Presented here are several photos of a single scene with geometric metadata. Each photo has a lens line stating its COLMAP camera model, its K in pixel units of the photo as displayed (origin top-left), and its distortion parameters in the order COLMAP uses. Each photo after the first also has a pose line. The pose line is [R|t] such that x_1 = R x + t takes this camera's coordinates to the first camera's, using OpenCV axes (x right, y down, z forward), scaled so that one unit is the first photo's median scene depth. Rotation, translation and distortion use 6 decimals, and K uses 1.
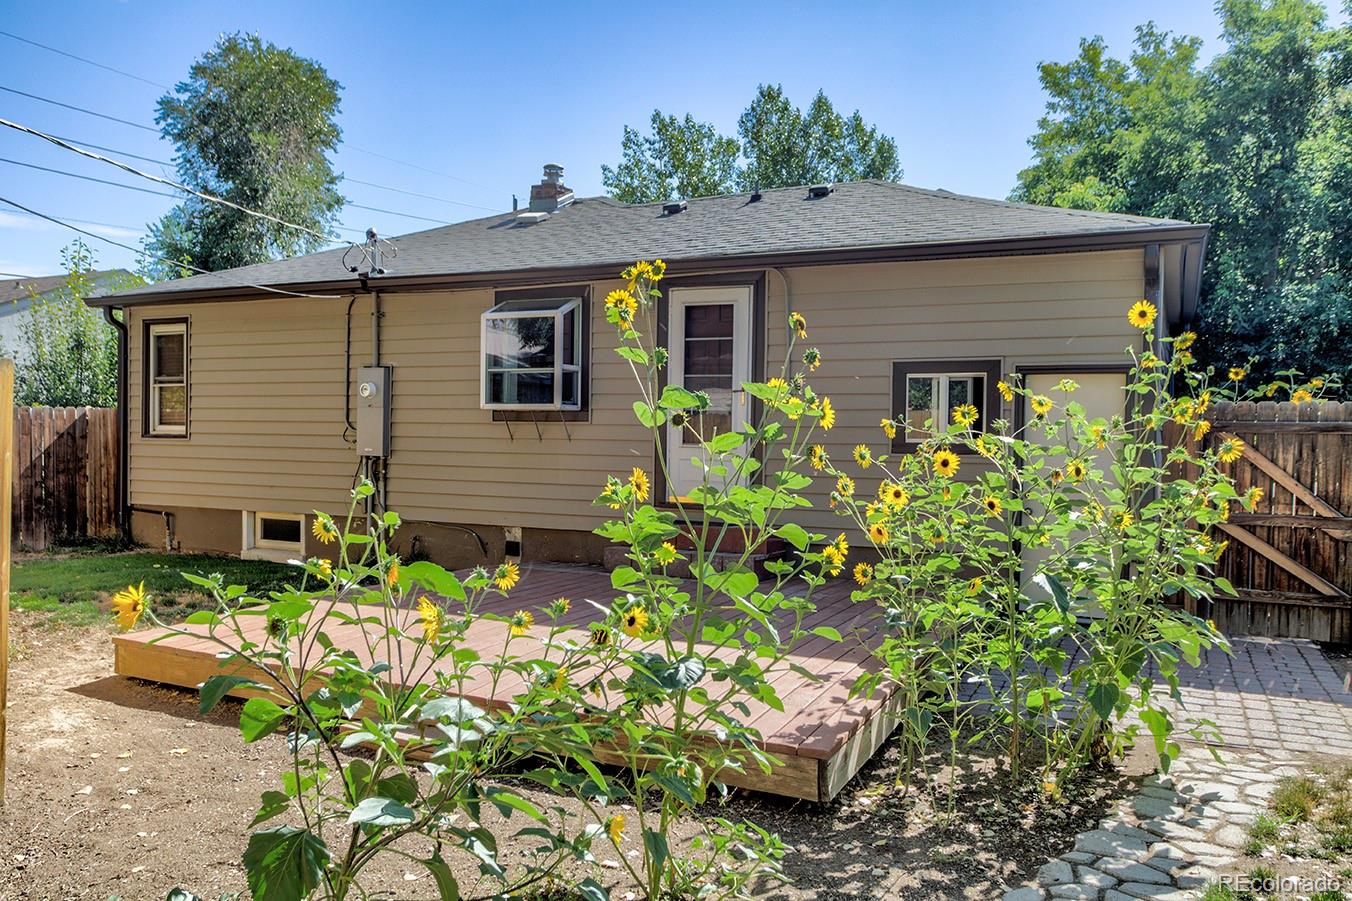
lens RADIAL K [[1012.0, 0, 673.1], [0, 1012.0, 374.3], [0, 0, 1]] dist [-0.042741, 0.073358]
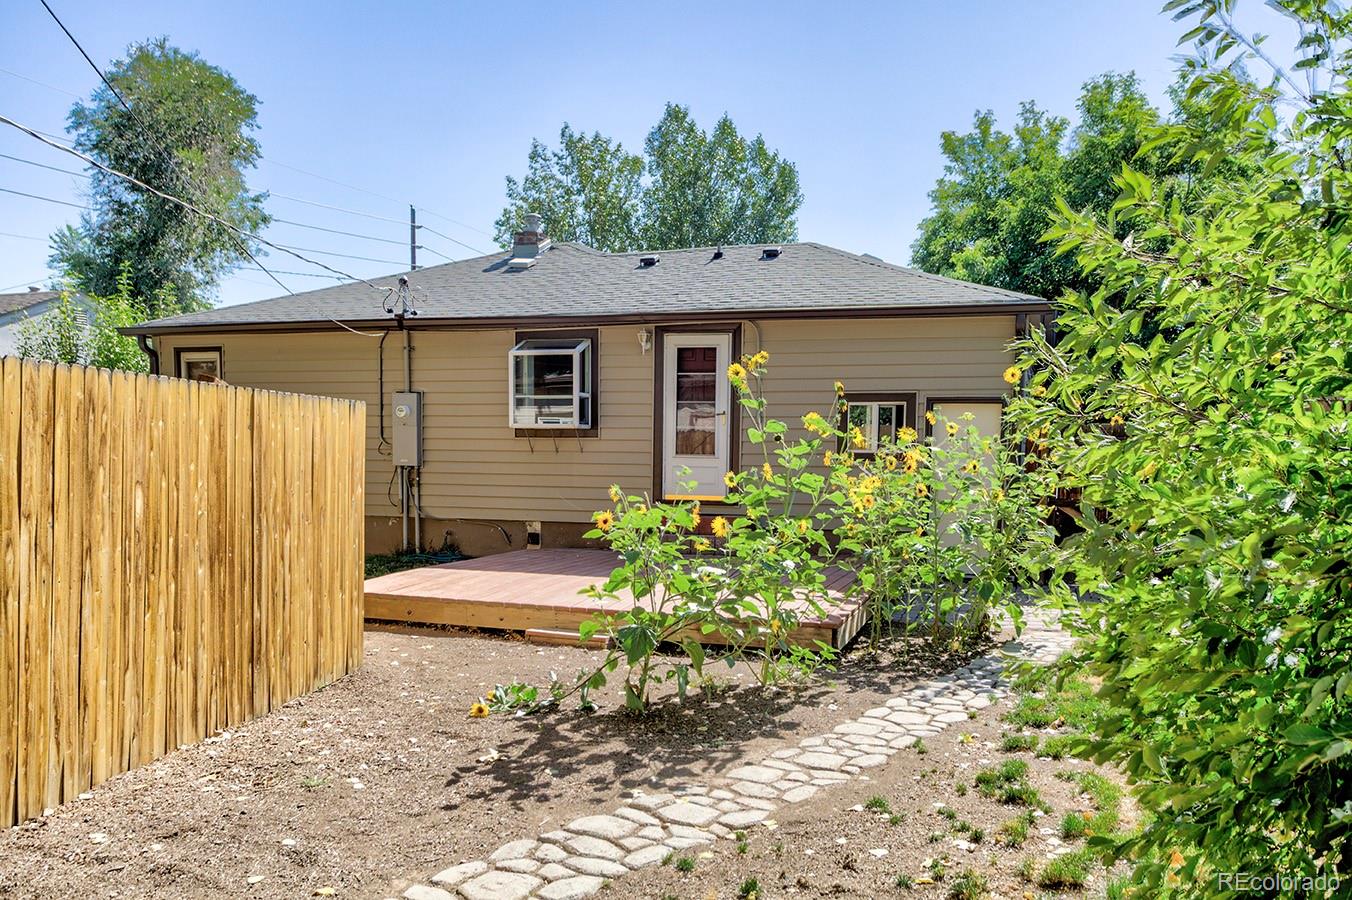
lens RADIAL K [[1077.6, 0, 676.0], [0, 1077.6, 450.0], [0, 0, 1]] dist [-0.005027, -0.002461]
pose [[0.991852, -0.003044, 0.127357, -0.141210], [-0.004698, 0.998161, 0.060444, -0.017582], [-0.127307, -0.060550, 0.990014, -0.315519]]
